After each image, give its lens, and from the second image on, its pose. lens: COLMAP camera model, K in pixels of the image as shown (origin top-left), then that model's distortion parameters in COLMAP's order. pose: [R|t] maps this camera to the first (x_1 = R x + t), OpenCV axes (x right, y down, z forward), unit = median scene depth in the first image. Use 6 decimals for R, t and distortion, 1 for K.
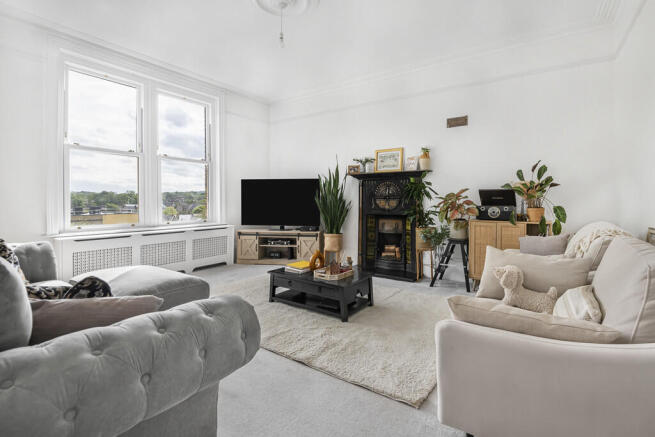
lens RADIAL K [[299.0, 0, 339.6], [0, 299.0, 205.3], [0, 0, 1]] dist [0.000645, -0.016356]
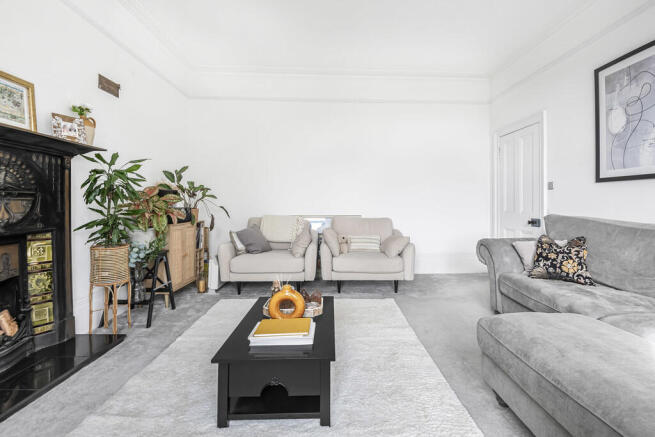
lens RADIAL K [[302.6, 0, 346.4], [0, 302.6, 202.6], [0, 0, 1]] dist [0.000117, -0.016299]
pose [[-0.600407, 0.001496, 0.799693, -0.412957], [0.005446, 0.999983, 0.002218, -0.010469], [-0.799676, 0.005687, -0.600405, 0.847016]]
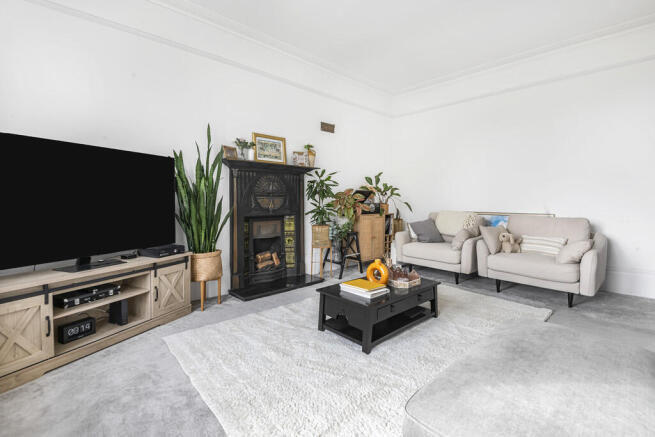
lens RADIAL K [[299.0, 0, 339.6], [0, 299.0, 205.3], [0, 0, 1]] dist [0.000645, -0.016356]
pose [[0.209240, -0.019563, 0.977669, -0.589892], [0.005941, 0.999807, 0.018734, -0.010607], [-0.977846, 0.001889, 0.209316, 0.628063]]
